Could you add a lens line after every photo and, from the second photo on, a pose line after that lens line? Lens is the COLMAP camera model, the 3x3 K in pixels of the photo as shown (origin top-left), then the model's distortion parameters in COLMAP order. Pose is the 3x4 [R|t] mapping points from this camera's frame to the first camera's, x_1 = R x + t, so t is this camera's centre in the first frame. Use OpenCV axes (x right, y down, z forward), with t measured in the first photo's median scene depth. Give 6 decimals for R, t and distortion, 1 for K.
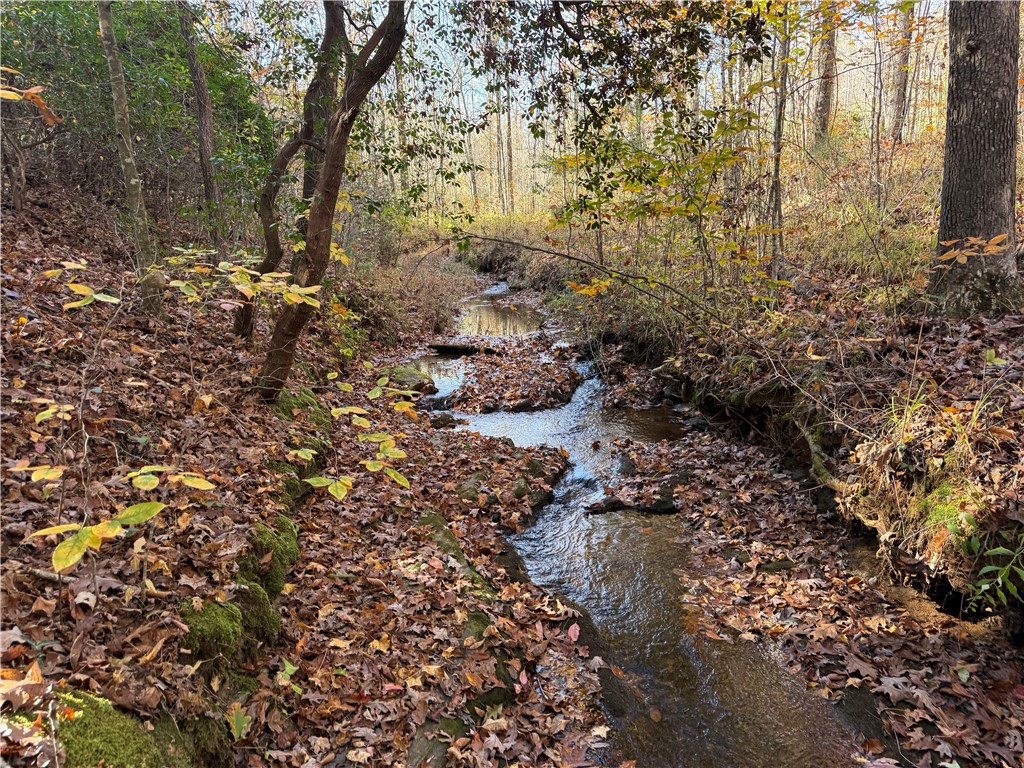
lens RADIAL K [[727.7, 0, 504.0], [0, 727.7, 383.8], [0, 0, 1]] dist [0.007803, -0.001710]
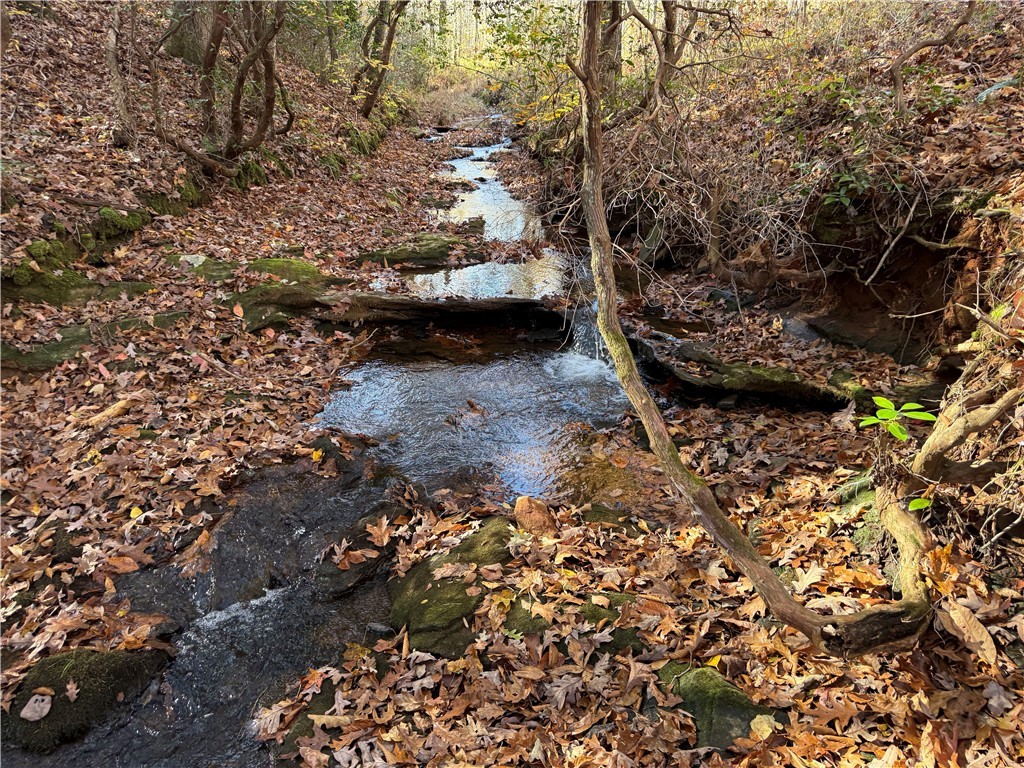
lens RADIAL K [[727.7, 0, 507.1], [0, 727.7, 387.7], [0, 0, 1]] dist [0.007803, -0.001710]
pose [[0.996847, 0.072198, -0.032909, 0.331508], [-0.064822, 0.980226, 0.186962, 0.403508], [0.045757, -0.184239, 0.981816, -1.627082]]
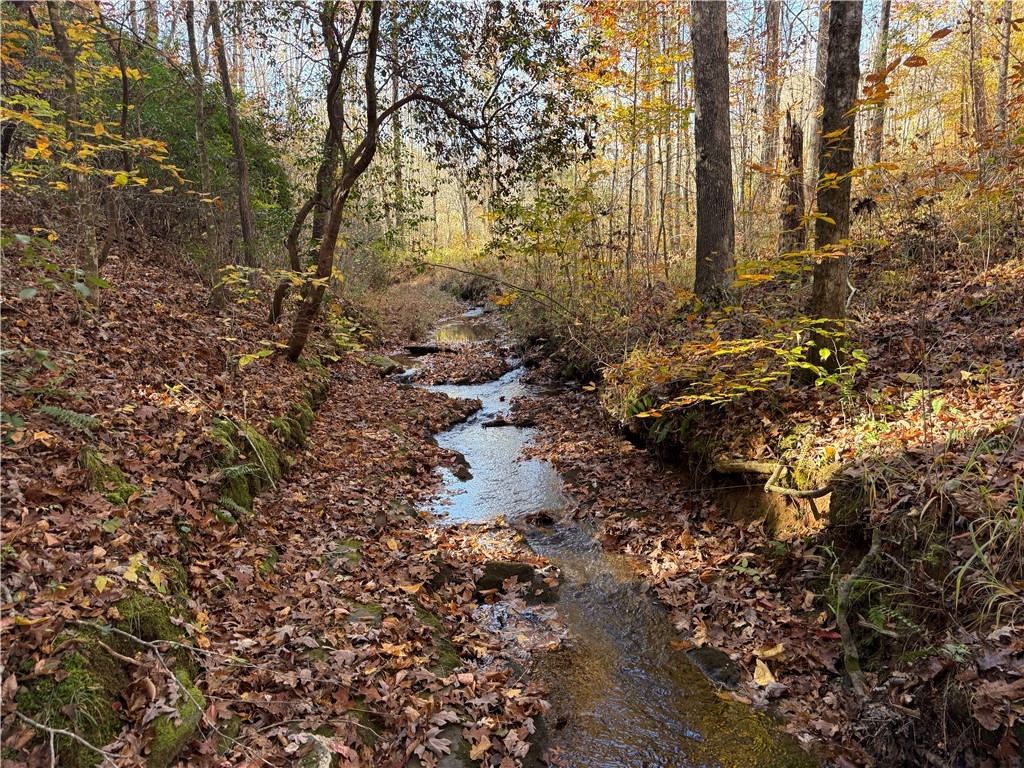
lens RADIAL K [[727.7, 0, 521.3], [0, 727.7, 386.1], [0, 0, 1]] dist [0.007803, -0.001710]
pose [[0.999591, 0.008619, 0.027254, 0.119461], [-0.007438, 0.999041, -0.043158, 0.119371], [-0.027600, 0.042938, 0.998696, -0.524386]]
